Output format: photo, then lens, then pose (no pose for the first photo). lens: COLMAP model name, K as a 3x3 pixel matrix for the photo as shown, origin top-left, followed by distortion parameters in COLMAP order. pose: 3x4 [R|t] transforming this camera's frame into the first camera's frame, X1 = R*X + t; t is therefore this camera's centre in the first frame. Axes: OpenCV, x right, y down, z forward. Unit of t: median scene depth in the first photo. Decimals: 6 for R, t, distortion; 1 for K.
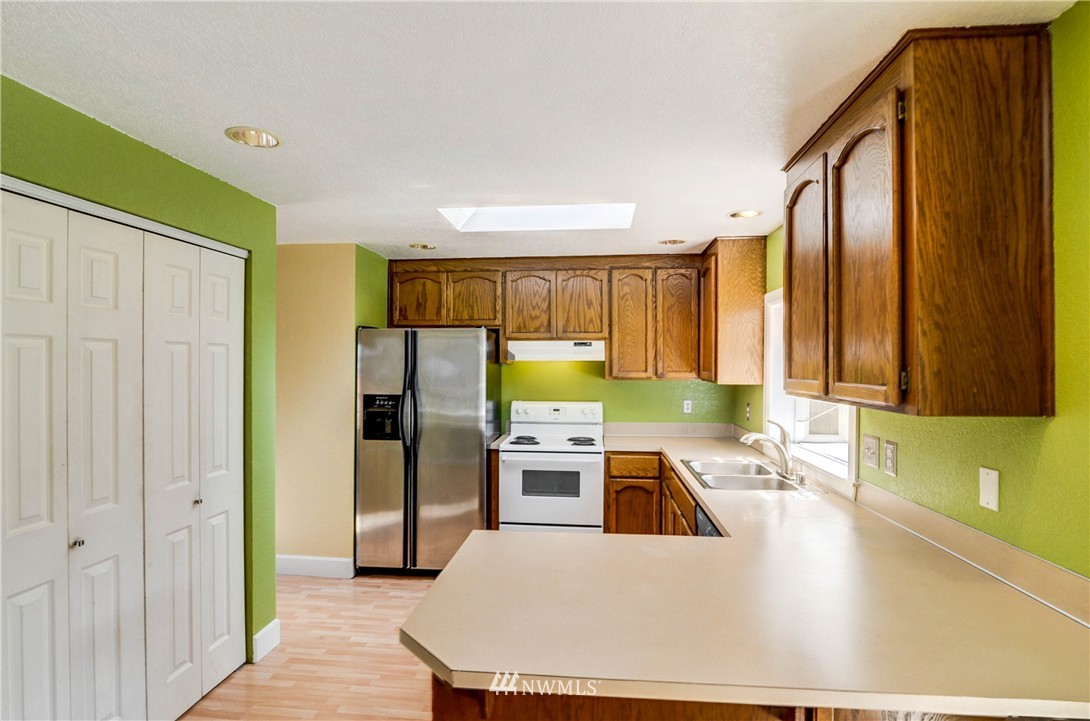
lens RADIAL K [[555.9, 0, 527.4], [0, 555.9, 363.2], [0, 0, 1]] dist [-0.005114, -0.001238]
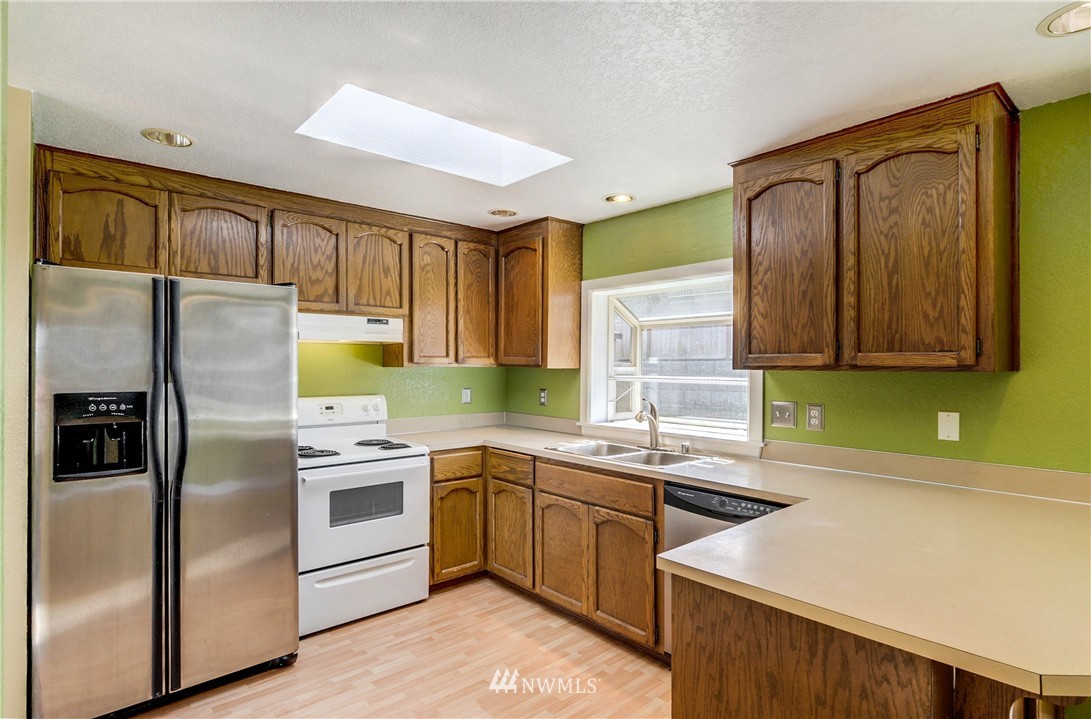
lens RADIAL K [[569.5, 0, 545.5], [0, 569.5, 359.5], [0, 0, 1]] dist [0.003063, 0.000305]
pose [[0.673125, 0.005736, 0.739507, -0.362527], [-0.002025, 0.999980, -0.005913, 0.026000], [-0.739526, 0.002483, 0.673123, 0.301419]]
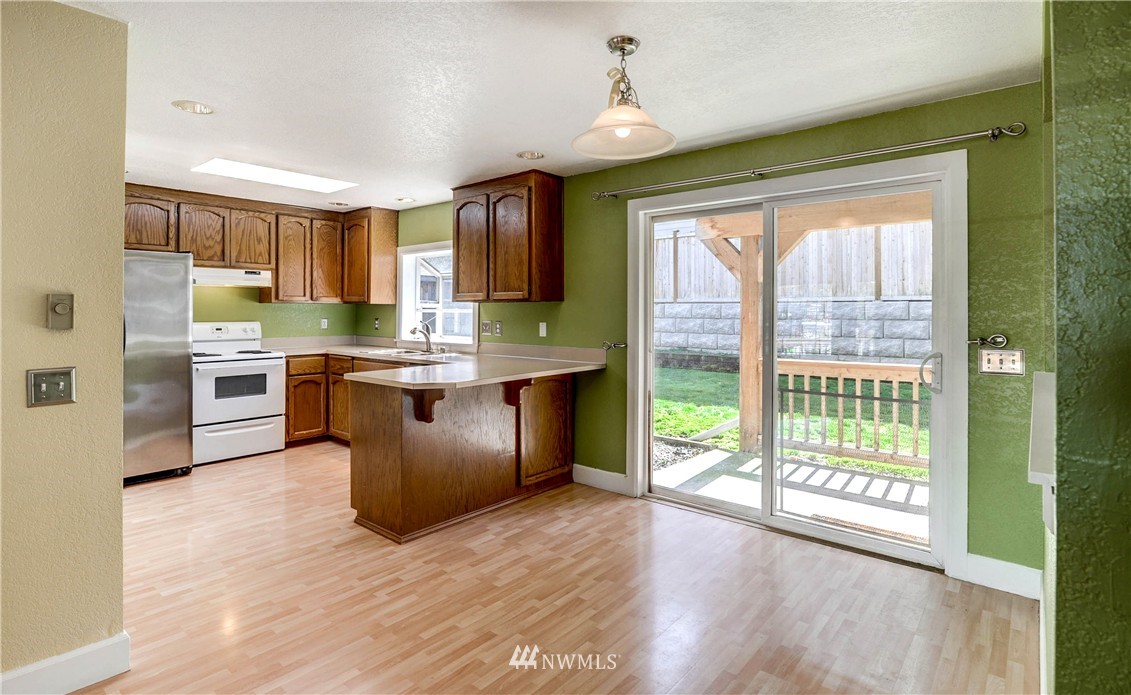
lens RADIAL K [[571.3, 0, 566.1], [0, 571.3, 302.2], [0, 0, 1]] dist [-0.002529, -0.000540]
pose [[0.564627, 0.011323, 0.825269, -0.581963], [-0.001459, 0.999918, -0.012722, 0.048220], [-0.825345, 0.005979, 0.564597, -0.287160]]
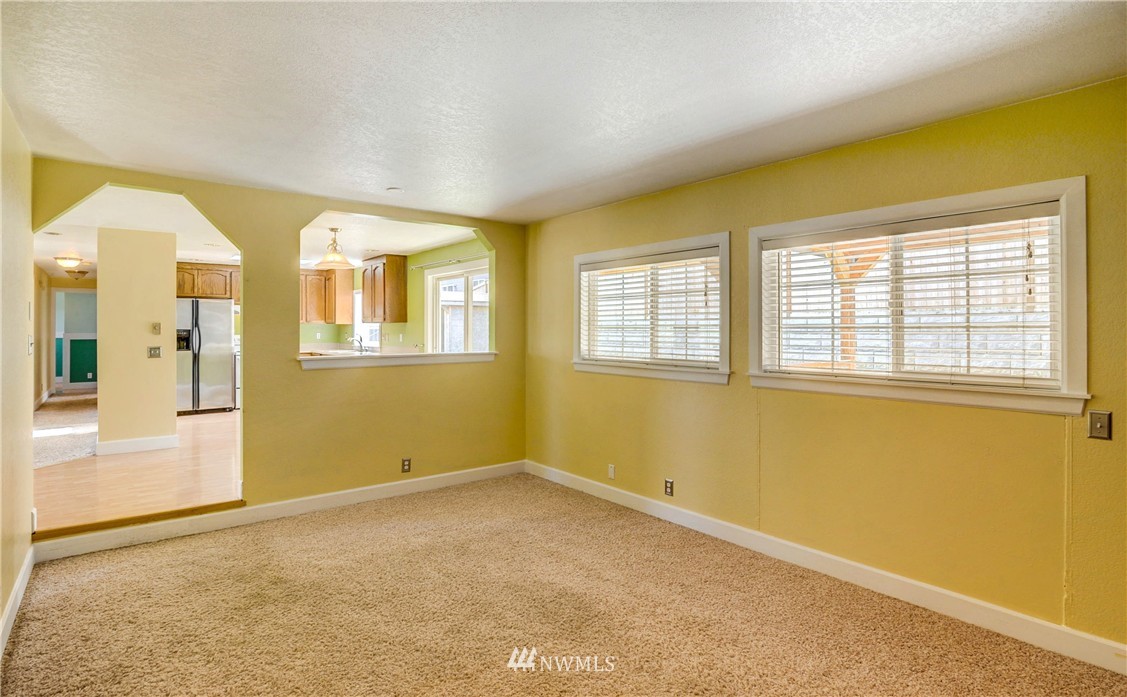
lens RADIAL K [[577.4, 0, 557.8], [0, 577.4, 327.3], [0, 0, 1]] dist [-0.002373, -0.000070]
pose [[0.711278, -0.003550, 0.702902, -0.746318], [0.004251, 0.999991, 0.000749, 0.050289], [-0.702898, 0.002455, 0.711287, -1.504719]]
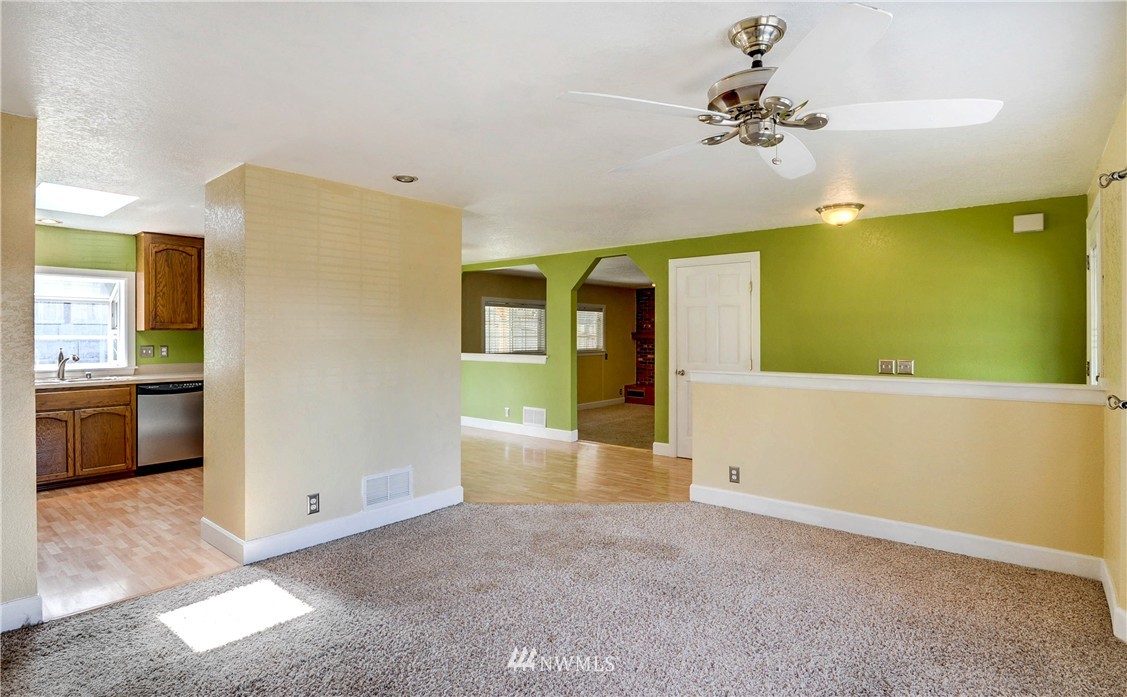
lens RADIAL K [[577.4, 0, 557.8], [0, 577.4, 327.3], [0, 0, 1]] dist [-0.002373, -0.000070]
pose [[-0.841788, 0.003611, 0.539796, -1.330615], [-0.001975, 0.999950, -0.009769, 0.037925], [-0.539804, -0.009289, -0.841739, 1.222709]]
